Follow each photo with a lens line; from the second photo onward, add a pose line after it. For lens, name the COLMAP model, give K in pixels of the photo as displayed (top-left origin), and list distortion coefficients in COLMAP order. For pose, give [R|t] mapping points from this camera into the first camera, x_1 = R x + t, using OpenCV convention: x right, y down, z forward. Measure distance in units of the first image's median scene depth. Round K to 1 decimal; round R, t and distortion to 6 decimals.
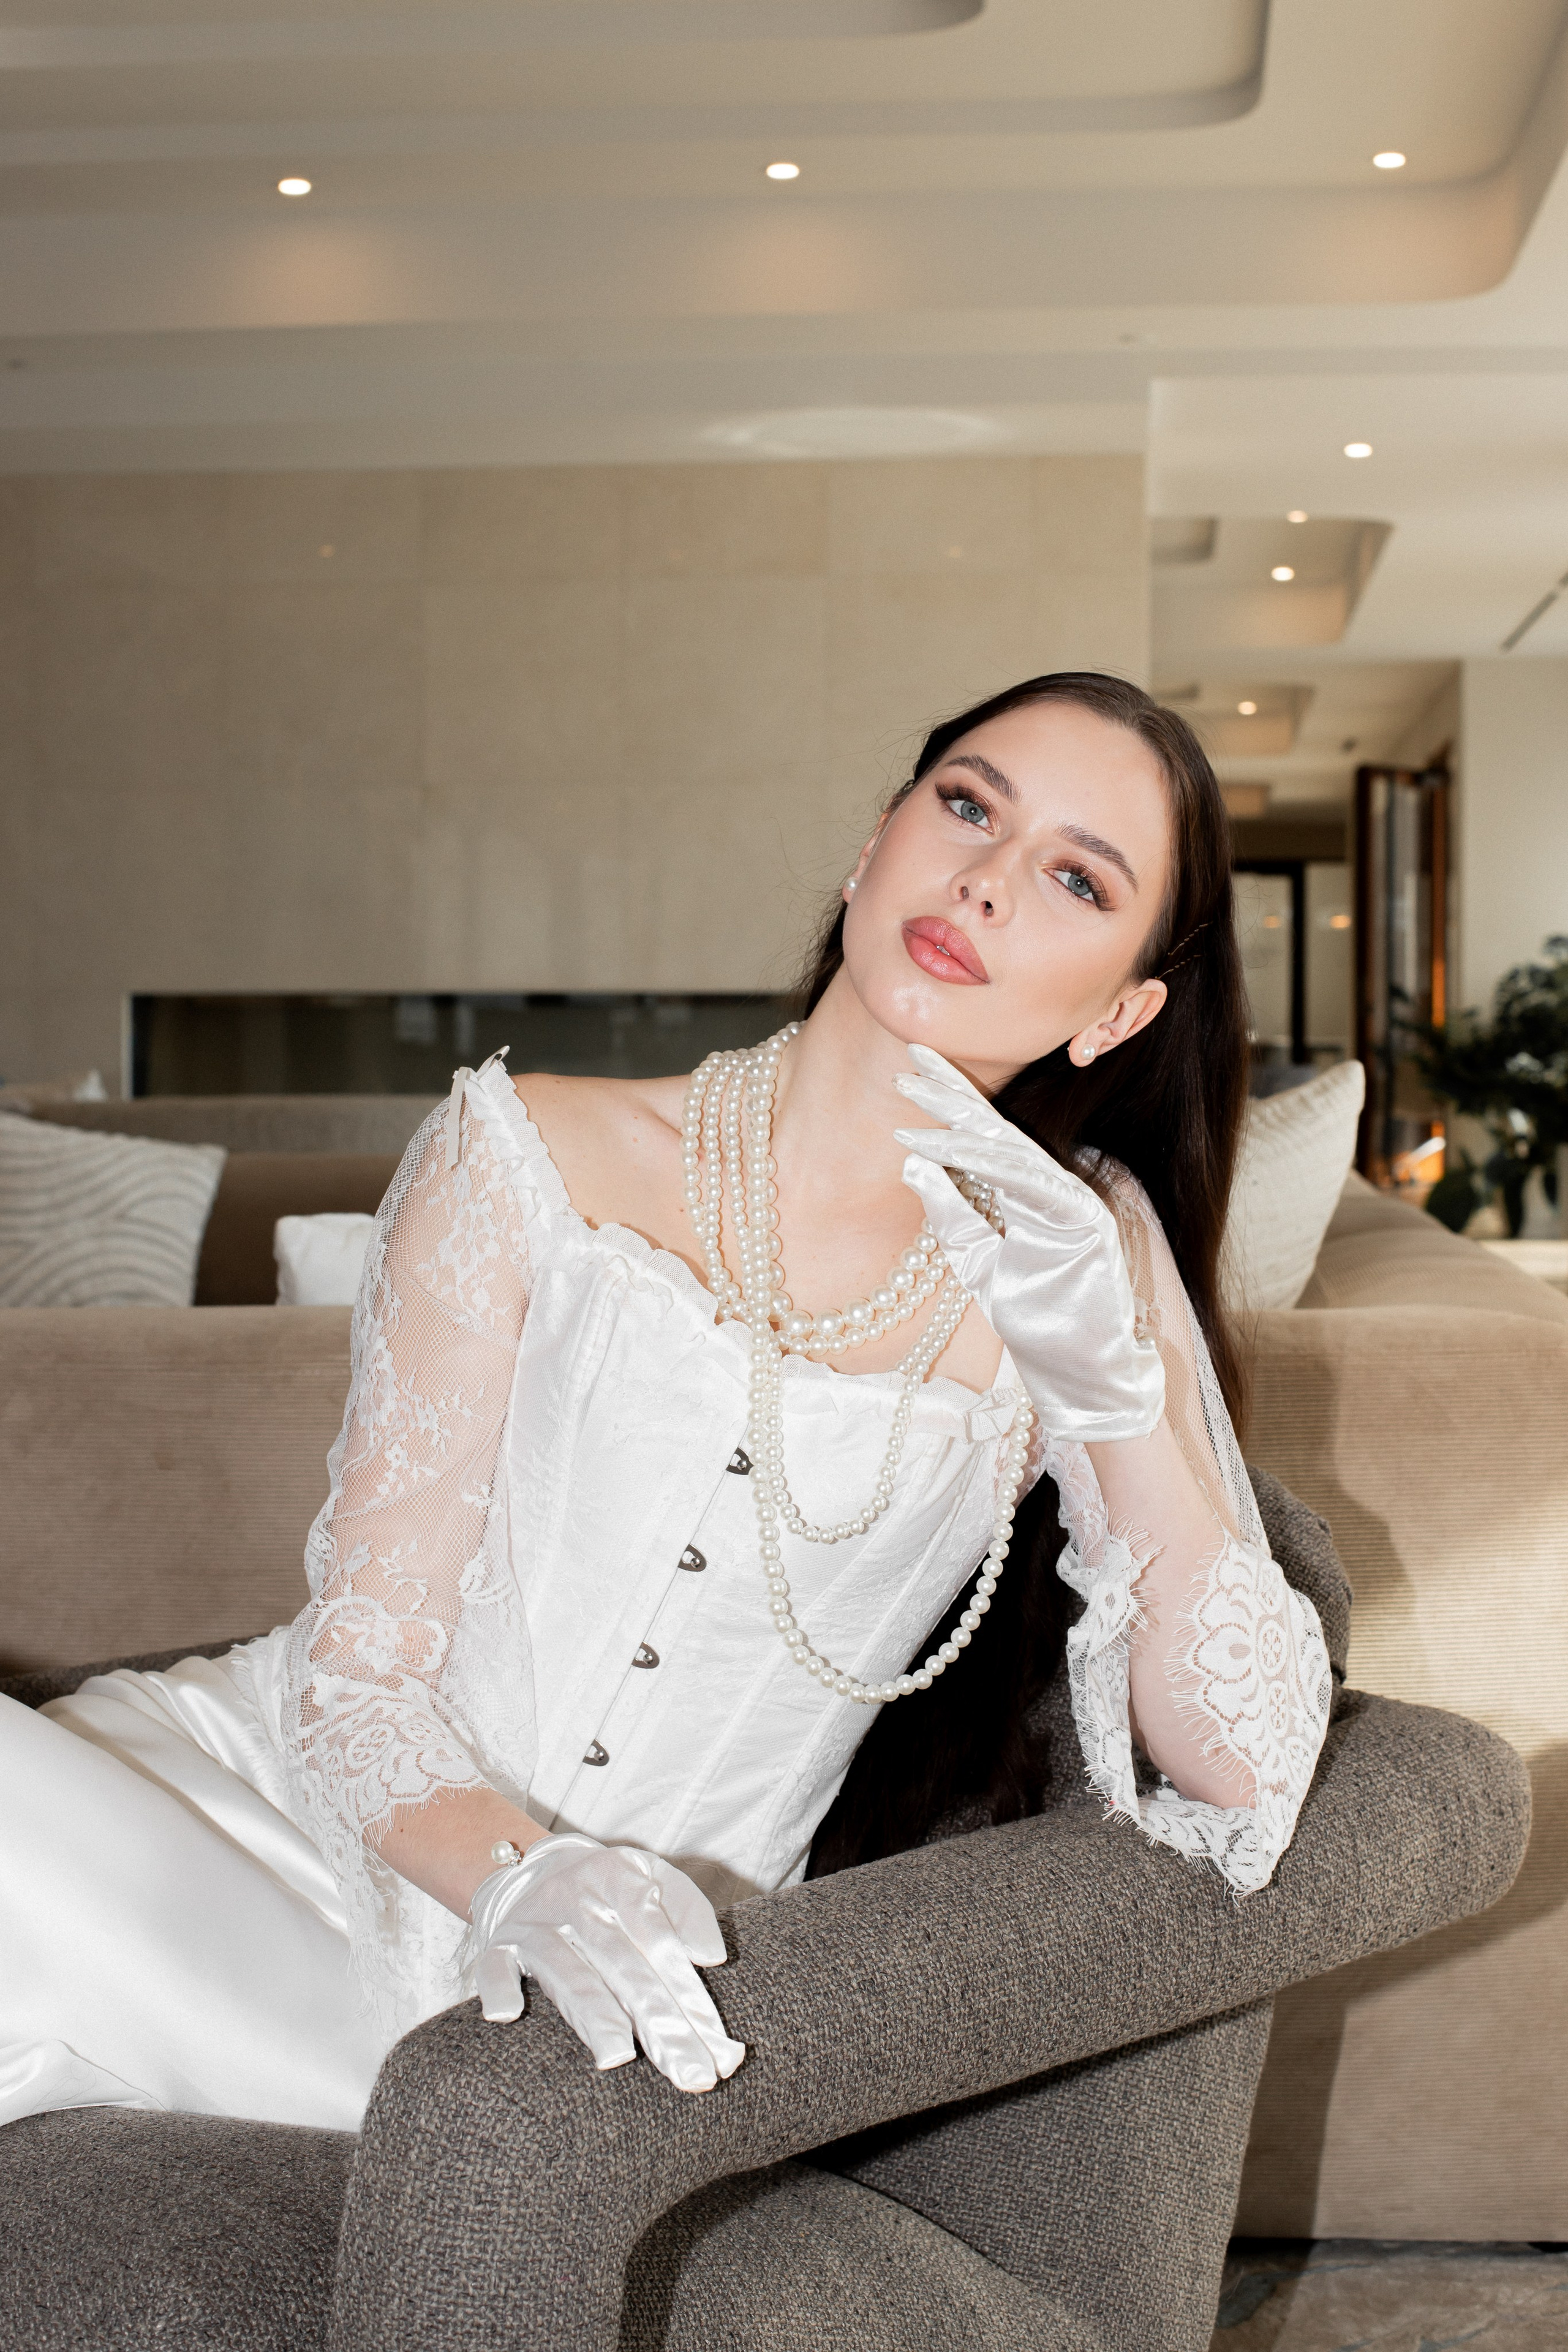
lens RADIAL K [[3523.8, 0, 784.0], [0, 3523.8, 1176.0], [0, 0, 1]] dist [-0.117976, -0.064135]
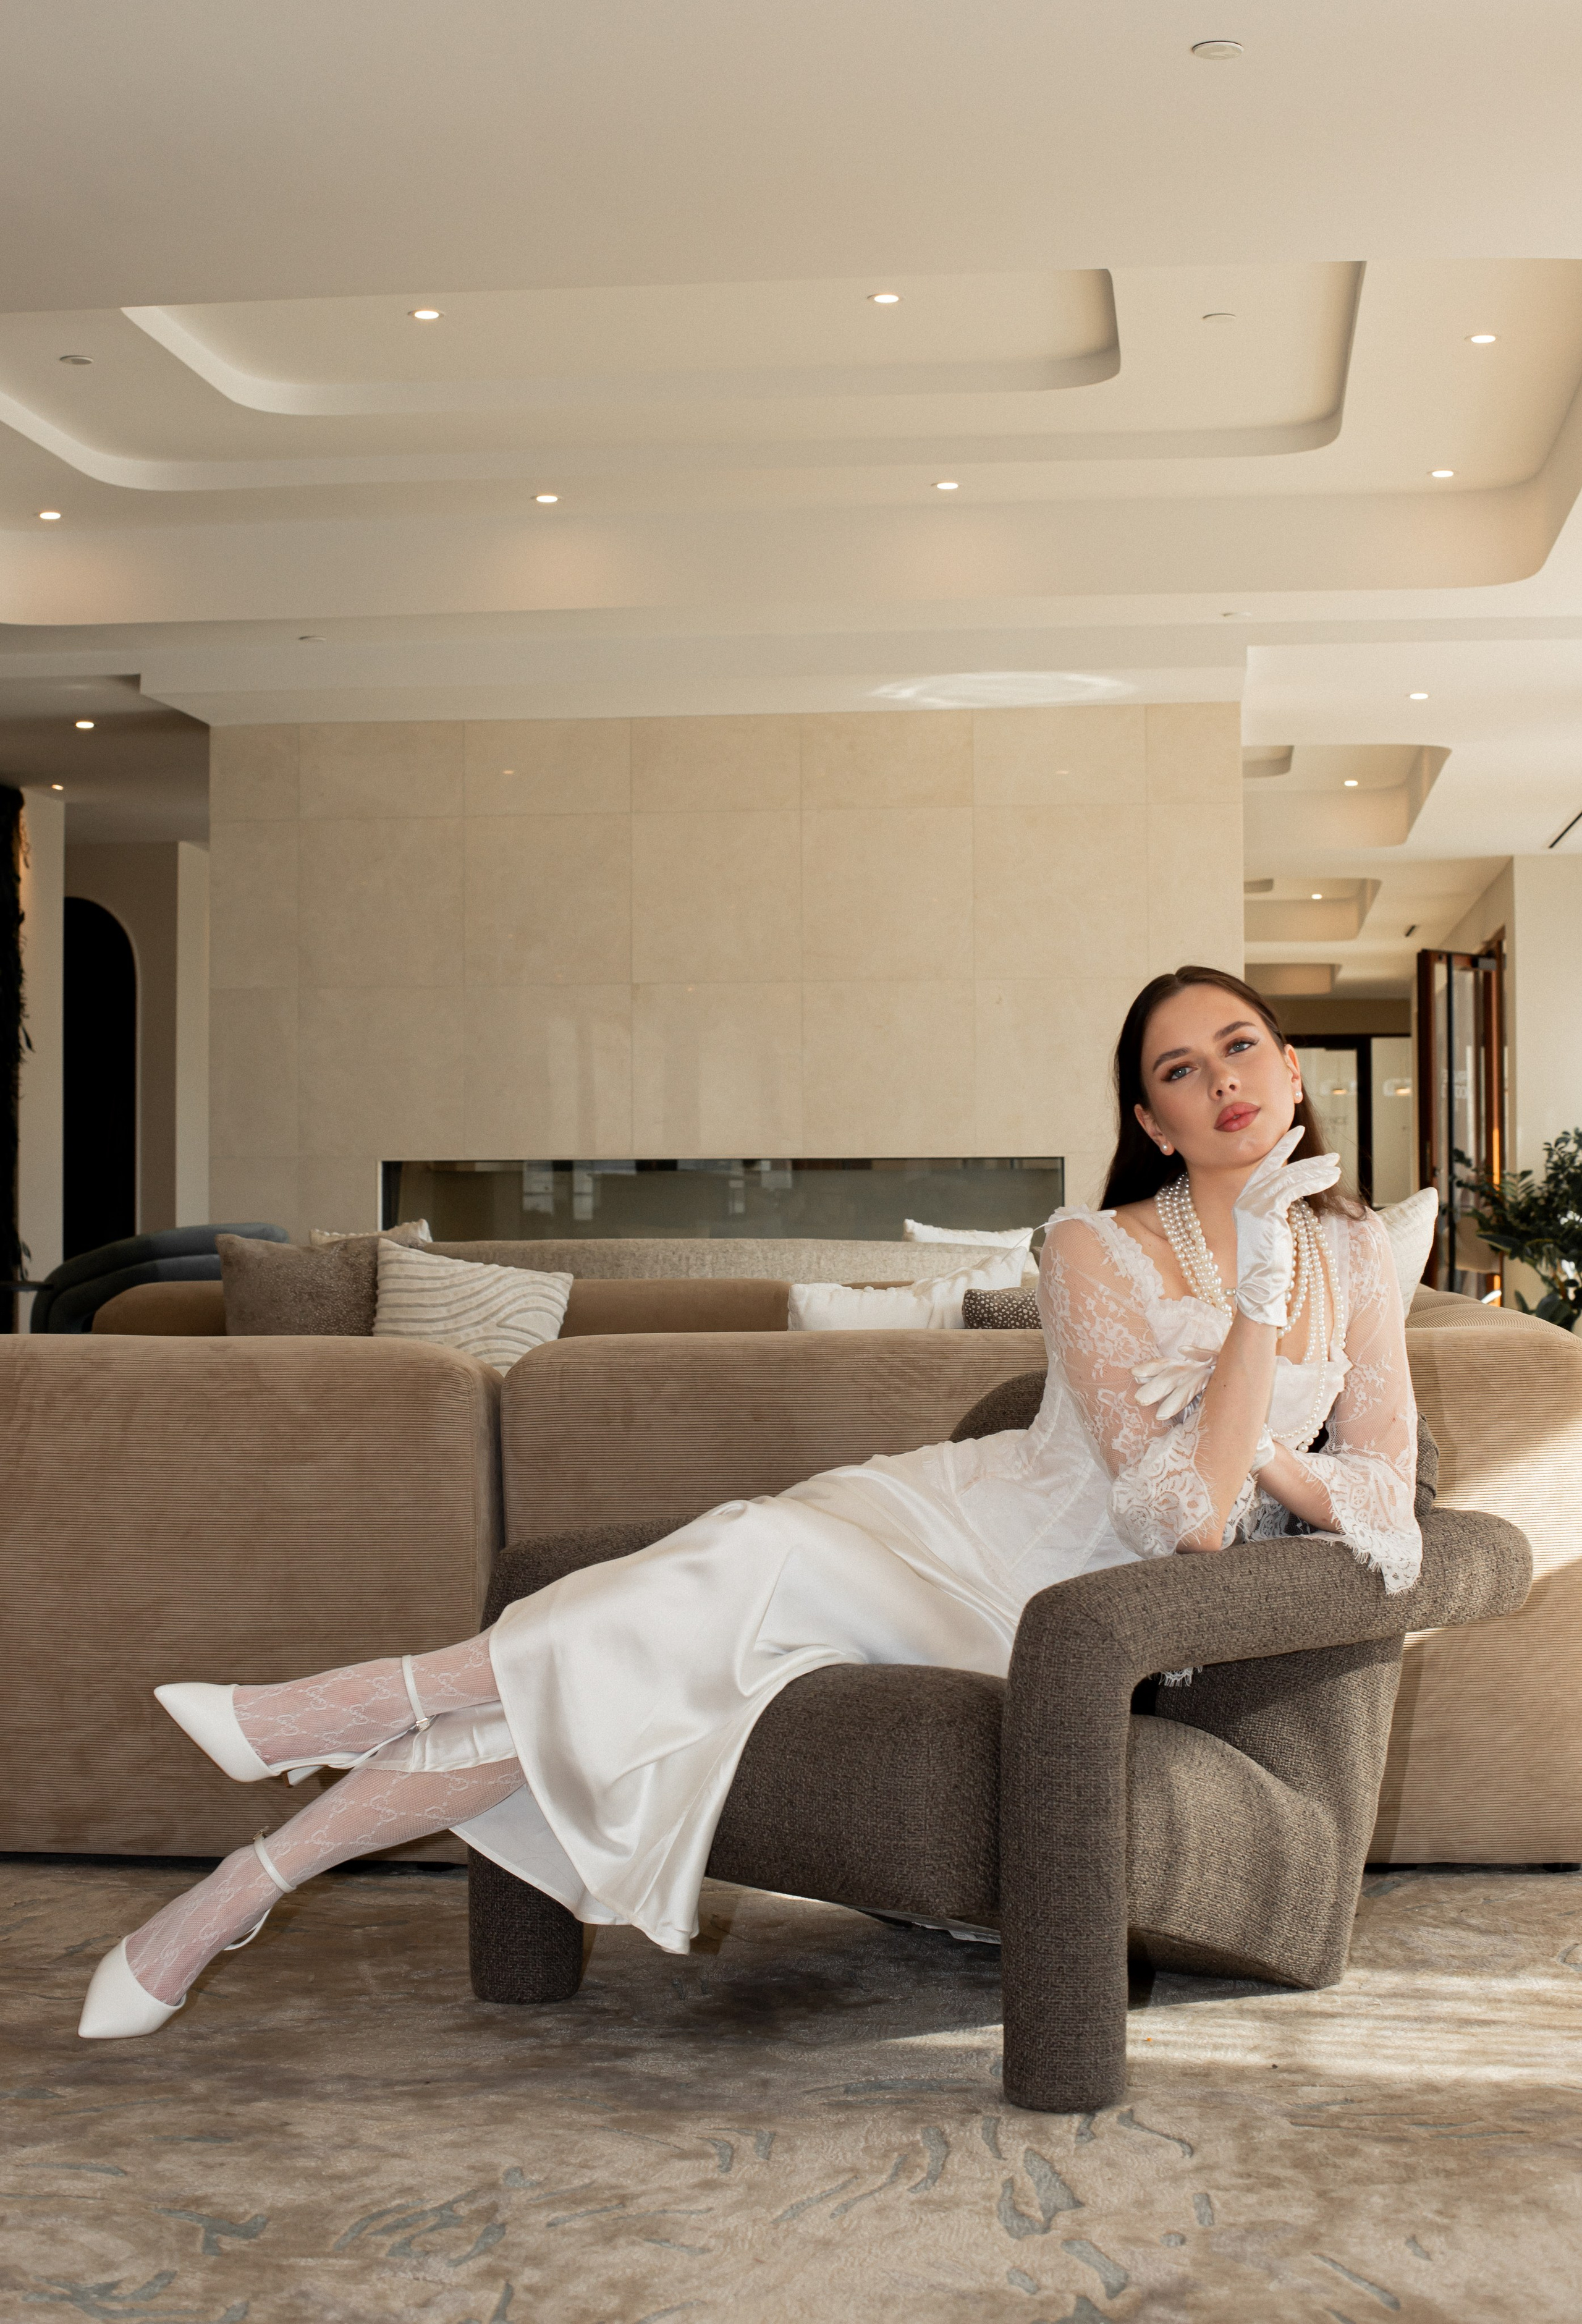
lens RADIAL K [[3520.2, 0, 791.0], [0, 3520.2, 1162.0], [0, 0, 1]] dist [-0.112961, -0.040156]
pose [[0.999864, -0.005937, -0.015377, -0.035156], [0.005125, 0.998616, -0.052349, 0.012362], [0.015667, 0.052263, 0.998510, -0.201760]]
